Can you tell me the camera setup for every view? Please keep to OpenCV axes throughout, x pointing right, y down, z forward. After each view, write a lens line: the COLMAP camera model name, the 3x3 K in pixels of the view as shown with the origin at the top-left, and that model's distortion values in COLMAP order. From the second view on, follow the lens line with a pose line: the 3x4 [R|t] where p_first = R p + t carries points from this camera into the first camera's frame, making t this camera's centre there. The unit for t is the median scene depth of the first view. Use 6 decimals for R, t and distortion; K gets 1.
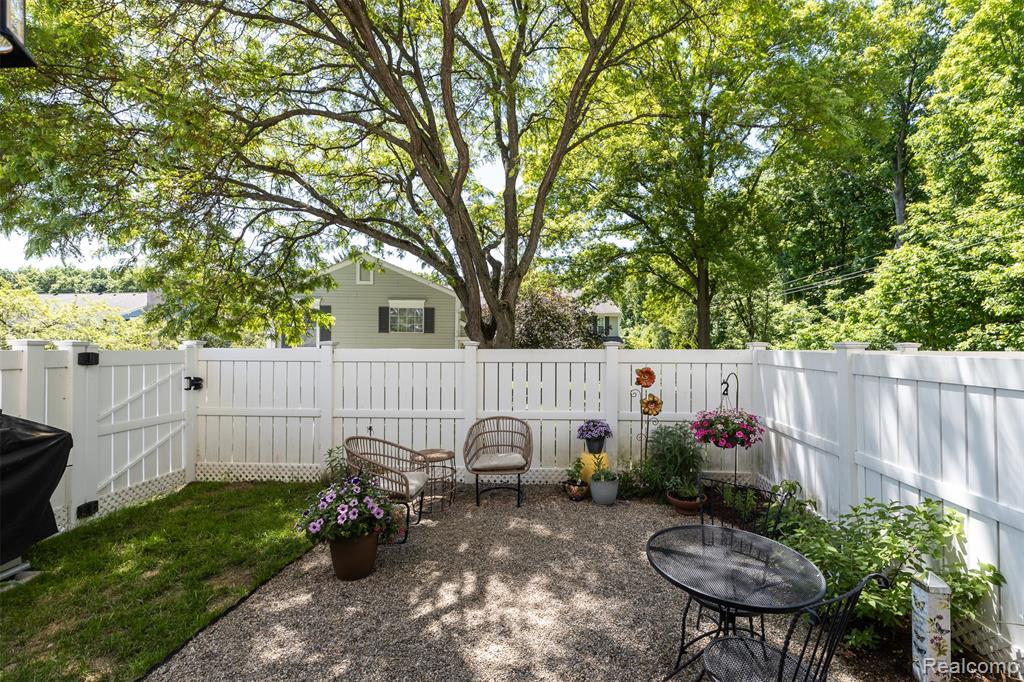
lens RADIAL K [[449.8, 0, 521.9], [0, 449.8, 342.5], [0, 0, 1]] dist [0.002658, -0.000165]
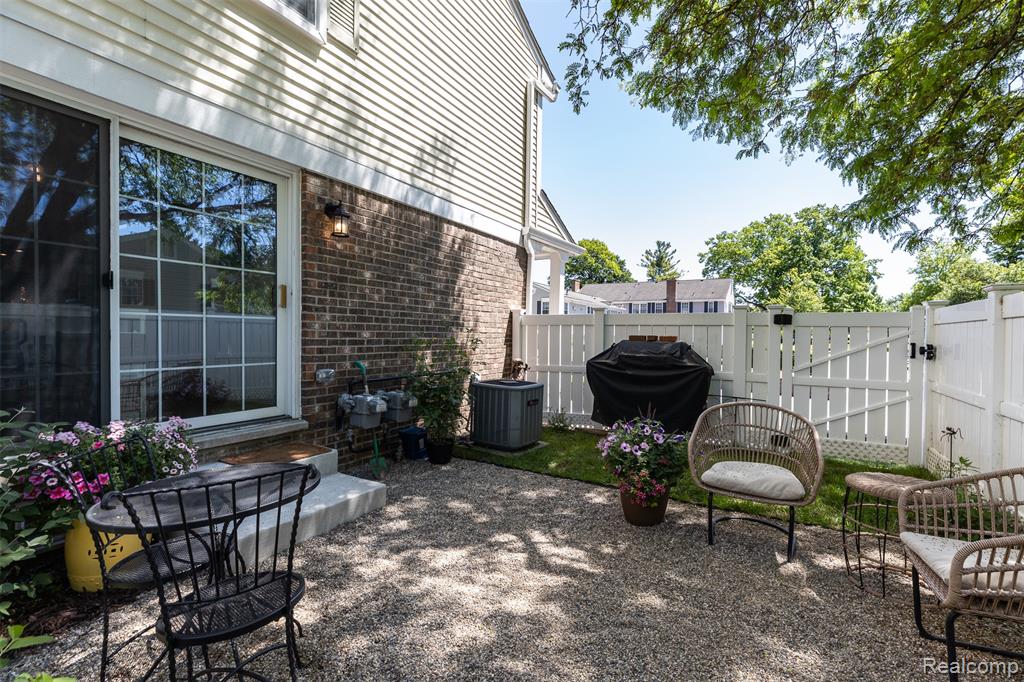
lens RADIAL K [[449.8, 0, 521.9], [0, 449.8, 342.5], [0, 0, 1]] dist [0.002658, -0.000165]
pose [[-0.406473, 0.013062, -0.913569, 0.691985], [-0.000582, 0.999894, 0.014555, 0.123898], [0.913663, 0.006448, -0.406422, 1.293030]]
